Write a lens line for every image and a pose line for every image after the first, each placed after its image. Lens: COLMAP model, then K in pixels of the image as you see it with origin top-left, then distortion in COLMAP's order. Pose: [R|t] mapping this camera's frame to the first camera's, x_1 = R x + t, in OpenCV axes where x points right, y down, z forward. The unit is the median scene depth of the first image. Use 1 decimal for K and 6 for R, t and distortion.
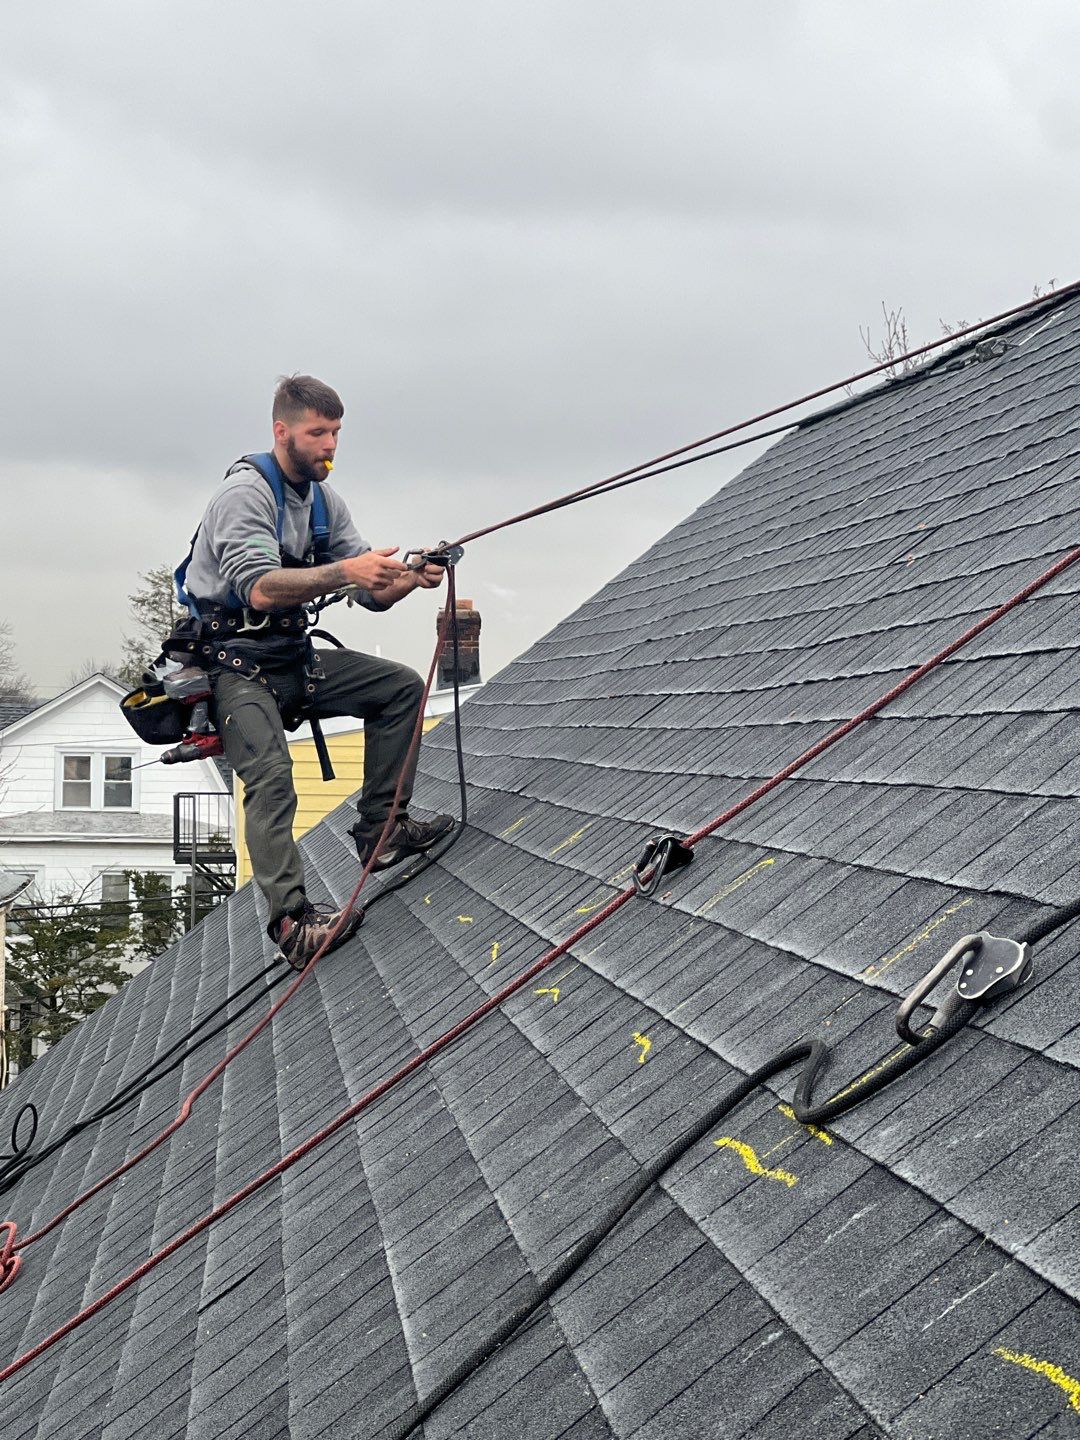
lens RADIAL K [[3127.0, 0, 564.7], [0, 3127.0, 705.2], [0, 0, 1]] dist [0.169353, 0.000000]
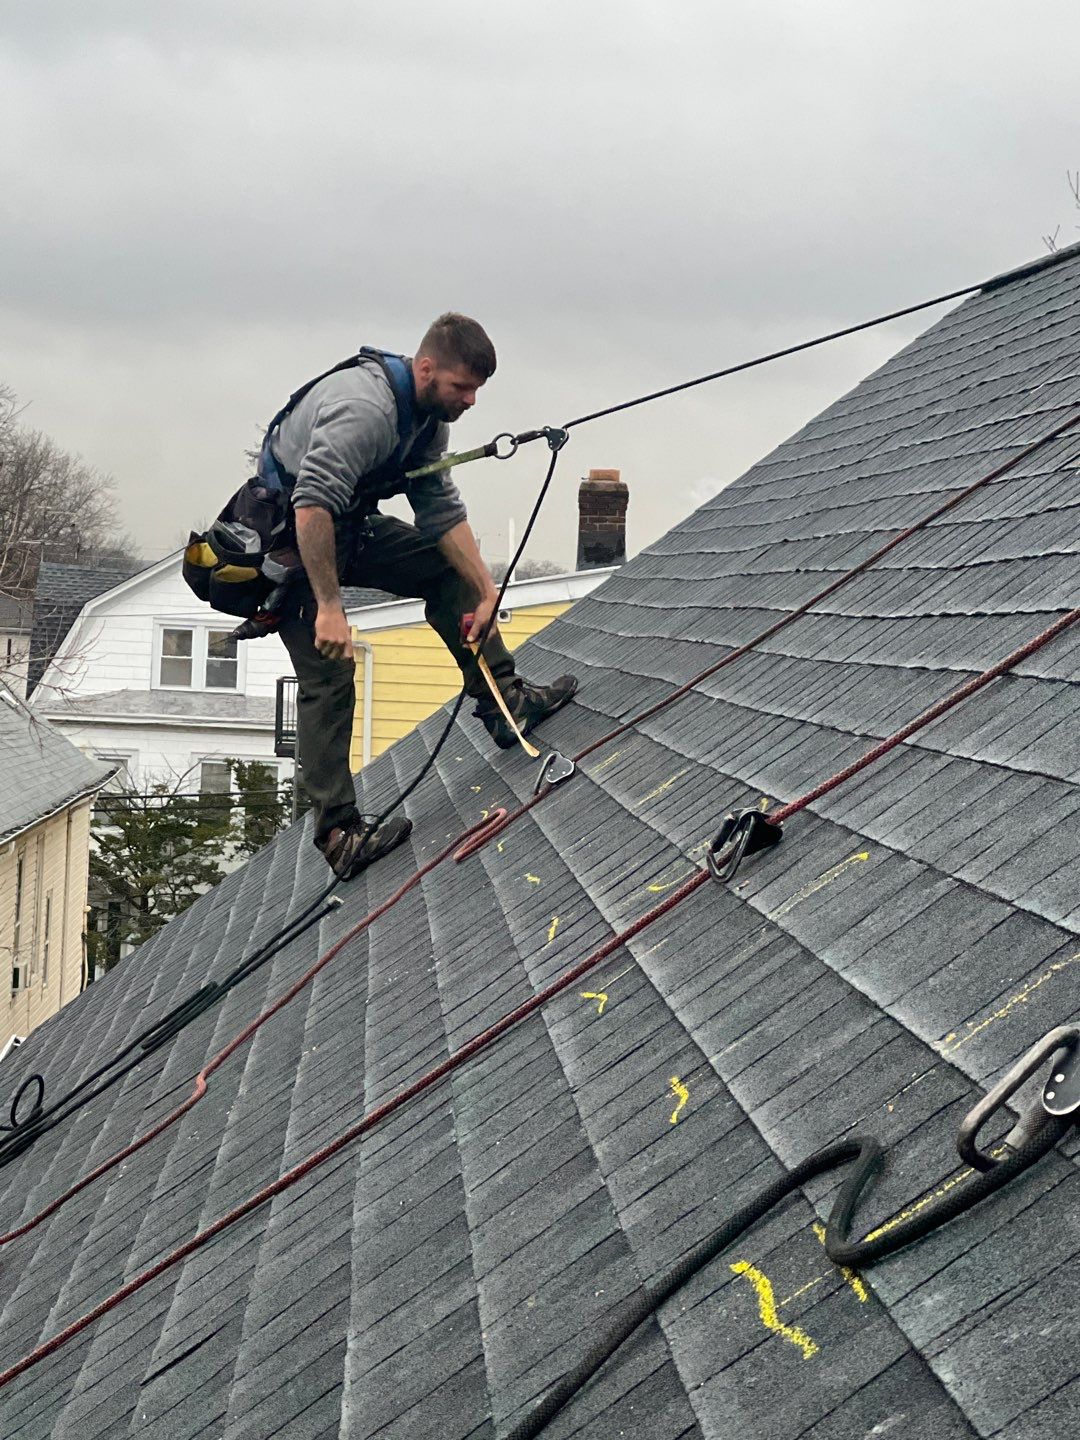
lens RADIAL K [[3472.5, 0, 592.0], [0, 3472.5, 697.2], [0, 0, 1]] dist [0.184081, 0.000000]
pose [[0.998658, 0.032967, -0.039933, 0.026922], [-0.031619, 0.998923, 0.033945, -0.017097], [0.041009, -0.032637, 0.998626, 0.093648]]
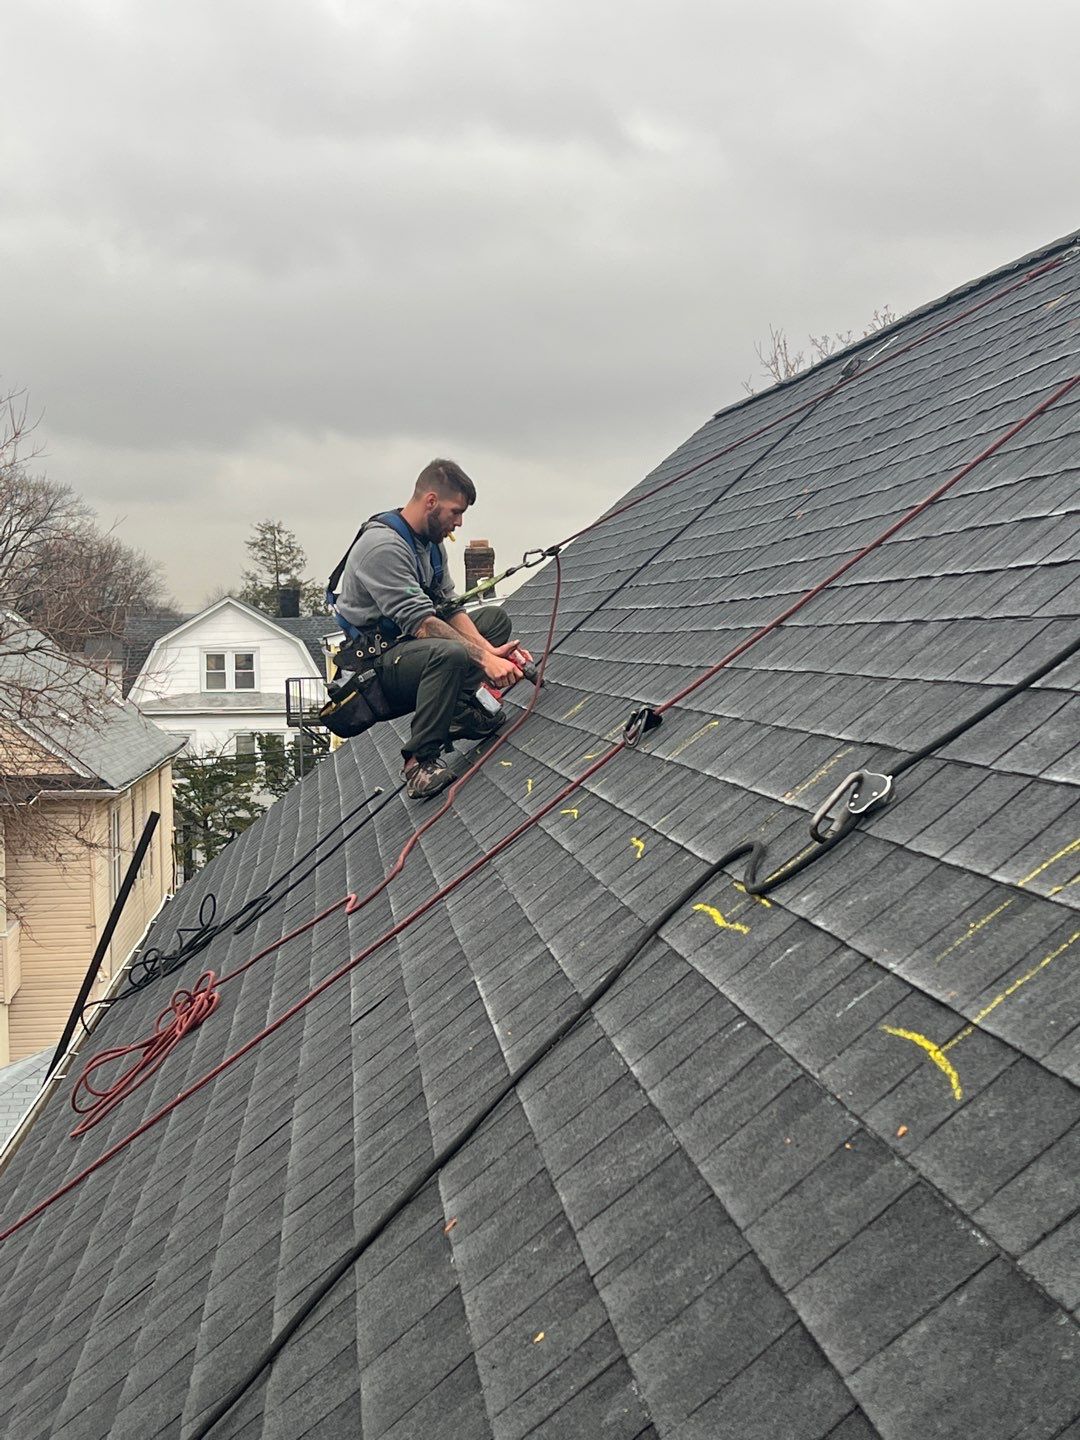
lens RADIAL K [[2179.0, 0, 547.2], [0, 2179.0, 725.3], [0, 0, 1]] dist [0.165453, 0.000000]
pose [[0.999650, -0.026358, -0.002141, -0.012560], [0.026435, 0.998218, 0.053493, -0.007318], [0.000728, -0.053531, 0.998566, -0.052570]]
